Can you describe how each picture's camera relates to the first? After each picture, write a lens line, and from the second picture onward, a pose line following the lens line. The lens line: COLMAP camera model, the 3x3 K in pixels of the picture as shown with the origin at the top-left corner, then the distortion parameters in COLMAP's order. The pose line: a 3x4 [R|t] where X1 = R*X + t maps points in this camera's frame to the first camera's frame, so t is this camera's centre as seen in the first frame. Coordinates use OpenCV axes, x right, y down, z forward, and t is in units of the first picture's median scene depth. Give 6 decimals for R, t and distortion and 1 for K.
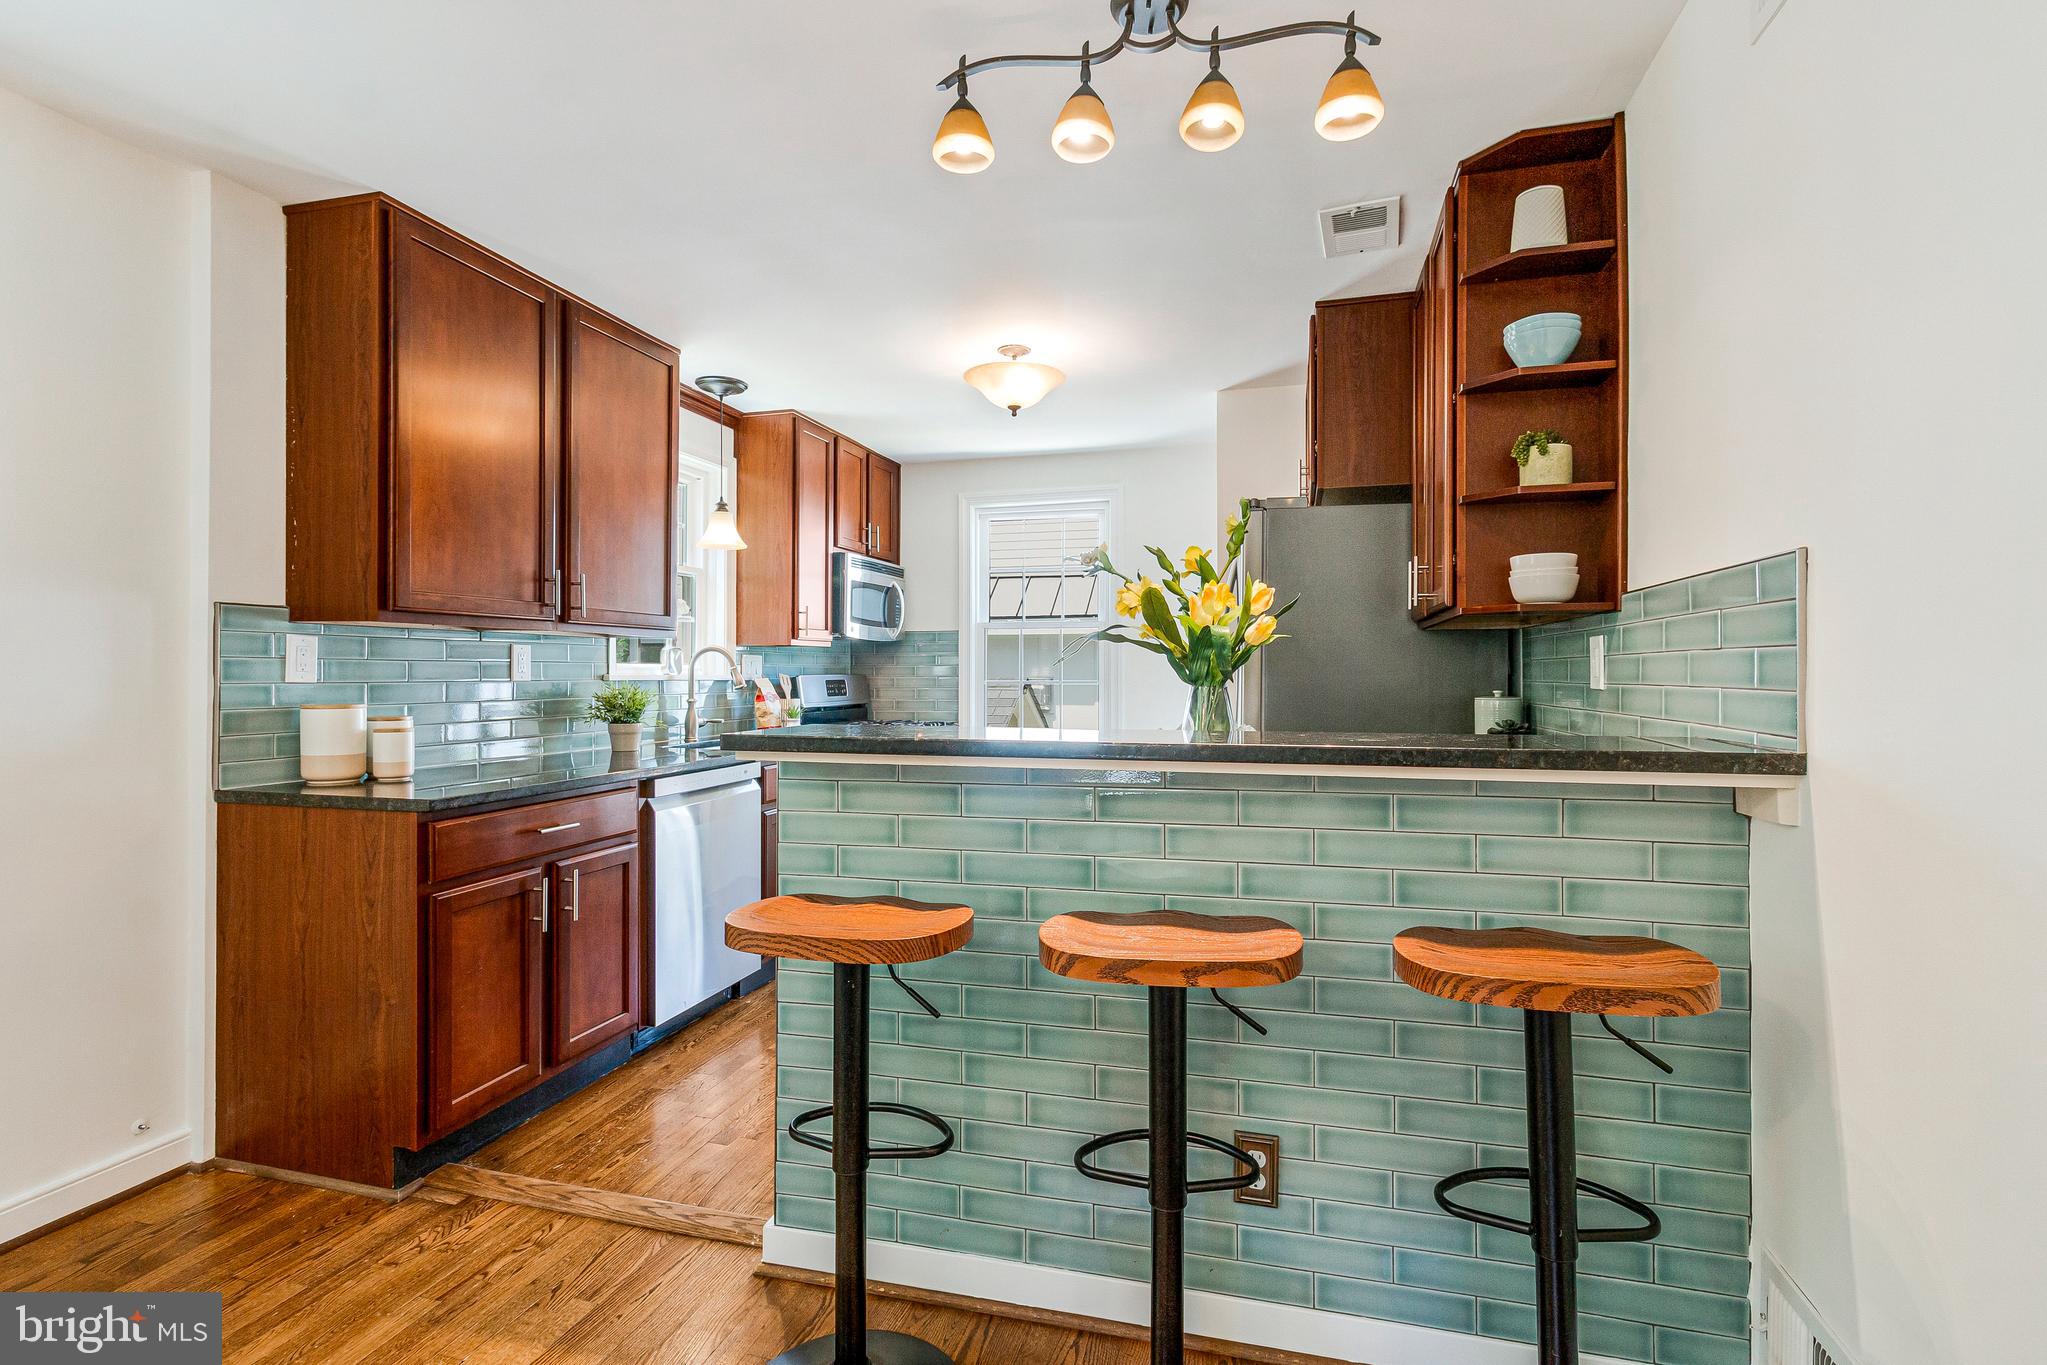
lens RADIAL K [[970.3, 0, 1040.5], [0, 970.3, 672.5], [0, 0, 1]] dist [0.002994, 0.000248]
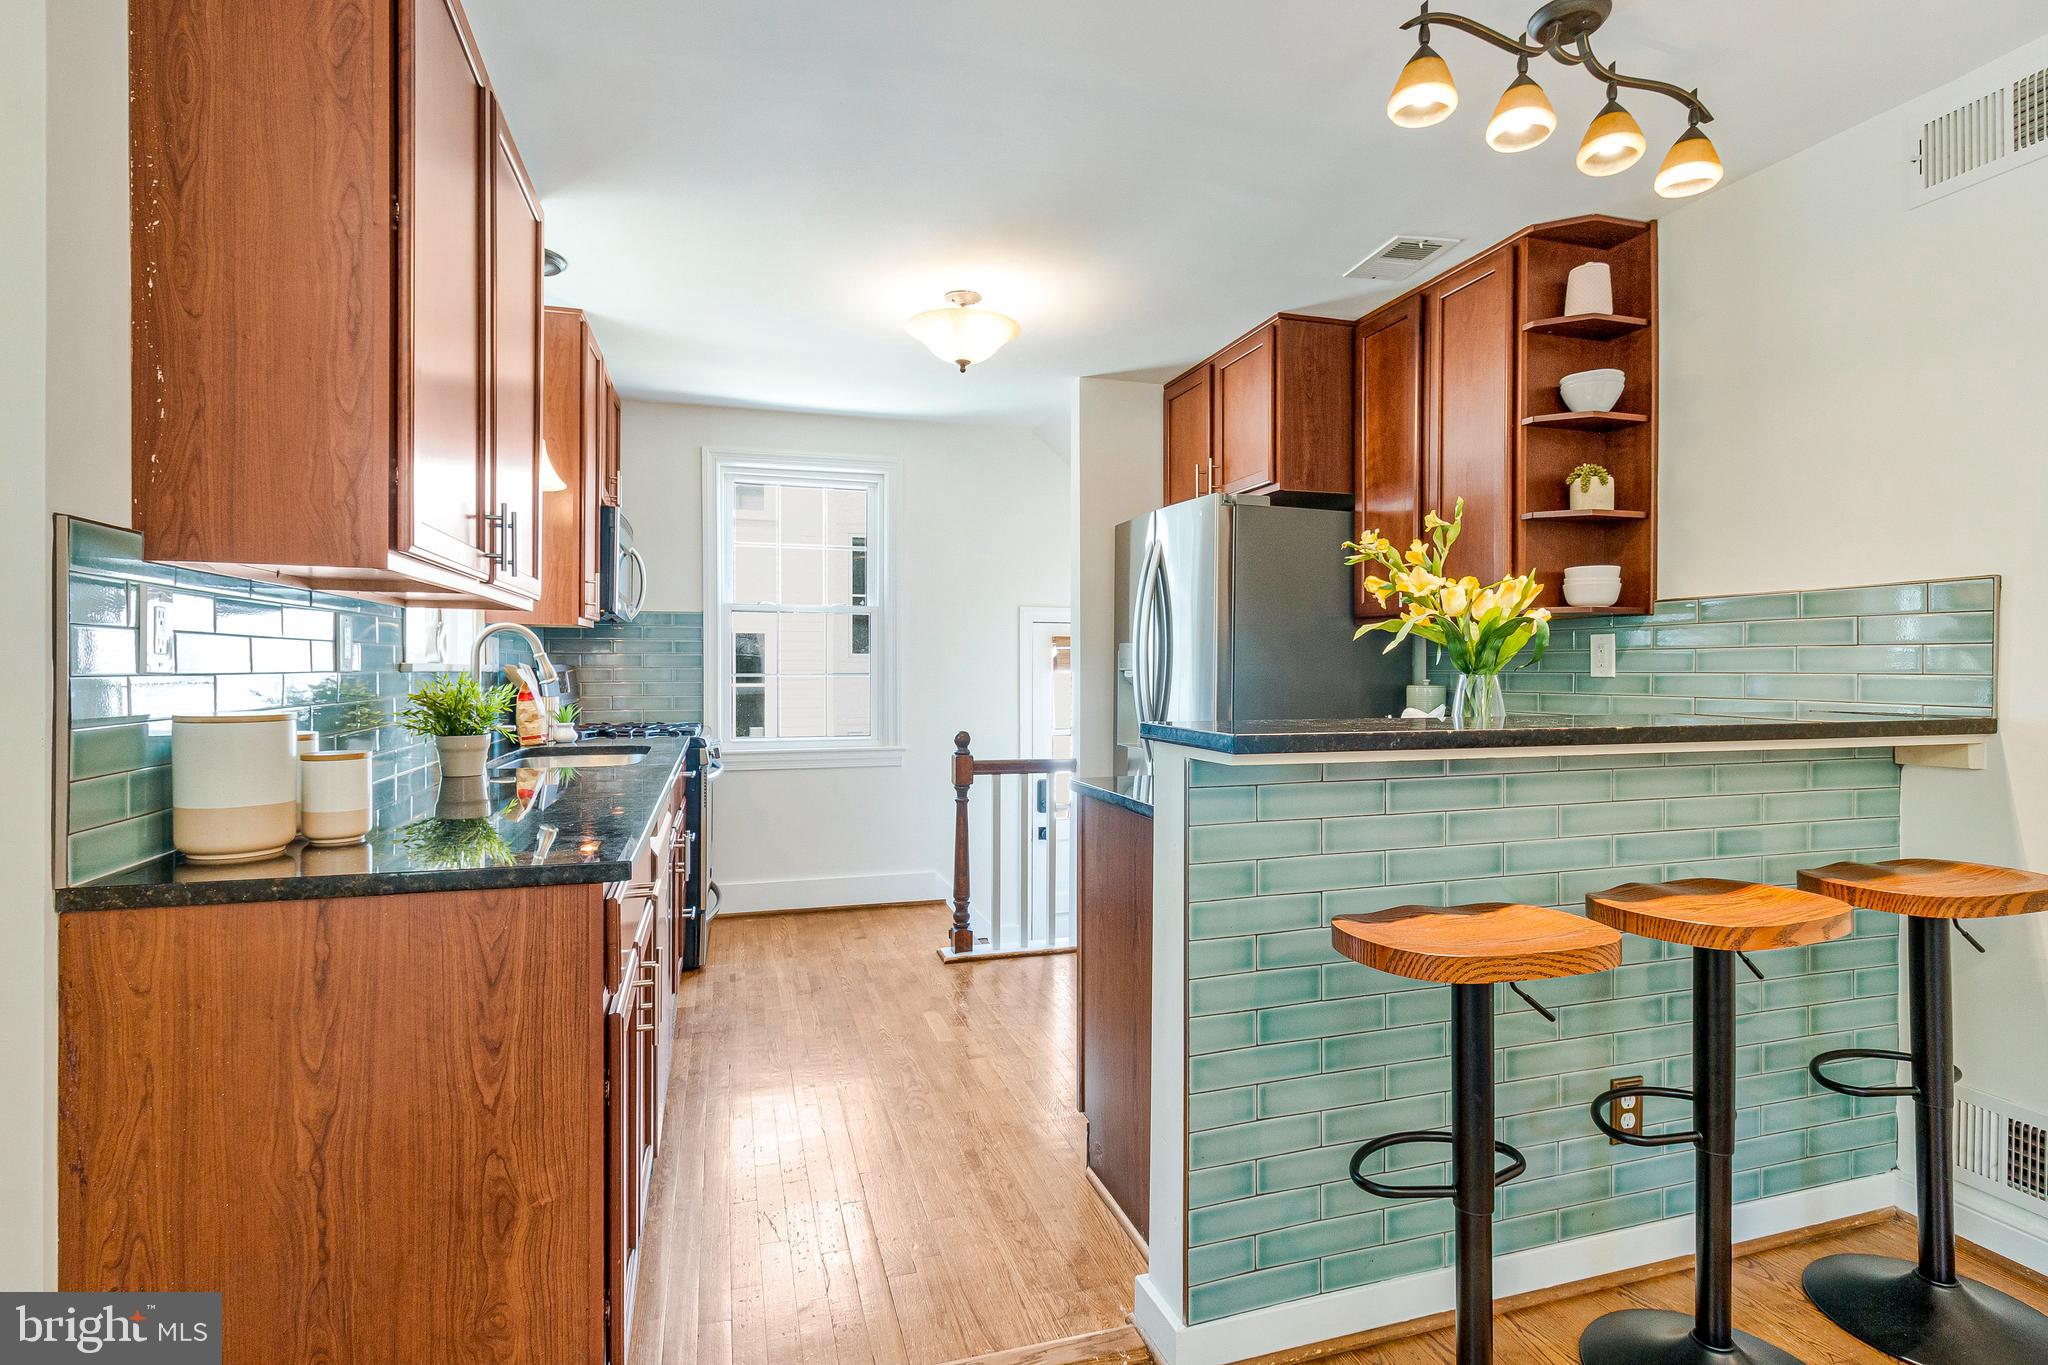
lens RADIAL K [[970.8, 0, 1005.5], [0, 970.8, 671.0], [0, 0, 1]] dist [0.002994, 0.000248]
pose [[0.849320, -0.001850, 0.527876, -0.689027], [-0.001728, 0.999979, 0.006286, 0.003998], [-0.527876, -0.006251, 0.849298, 0.312432]]
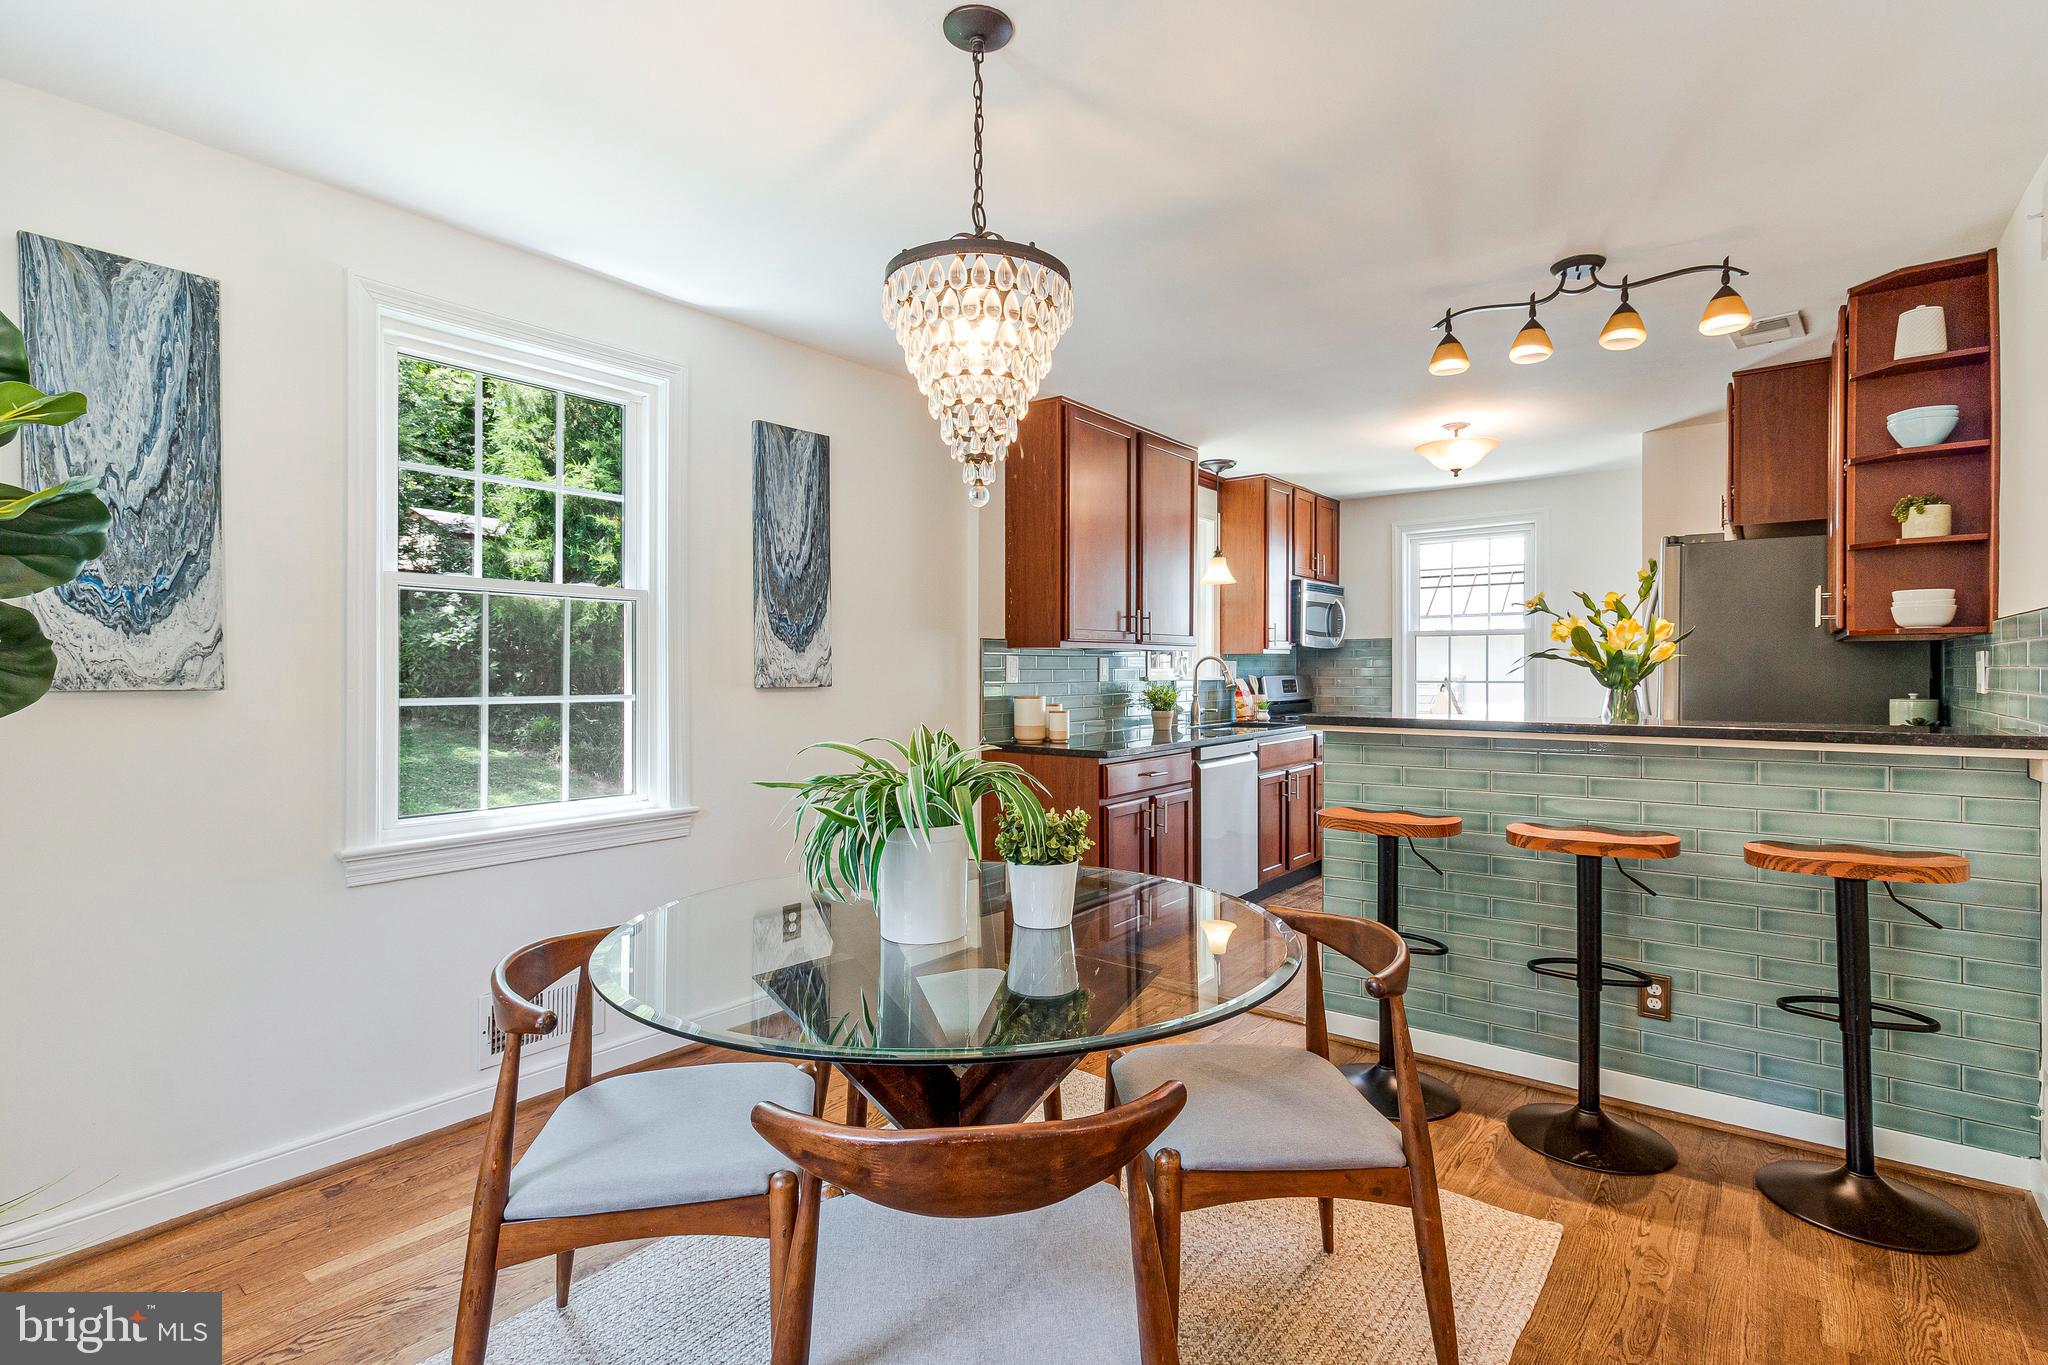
lens RADIAL K [[970.8, 0, 1027.8], [0, 970.8, 673.3], [0, 0, 1]] dist [0.002994, 0.000248]
pose [[0.921306, -0.000089, -0.388838, -0.072553], [0.002573, 0.999979, 0.005867, -0.018132], [0.388829, -0.006406, 0.921288, -0.605405]]
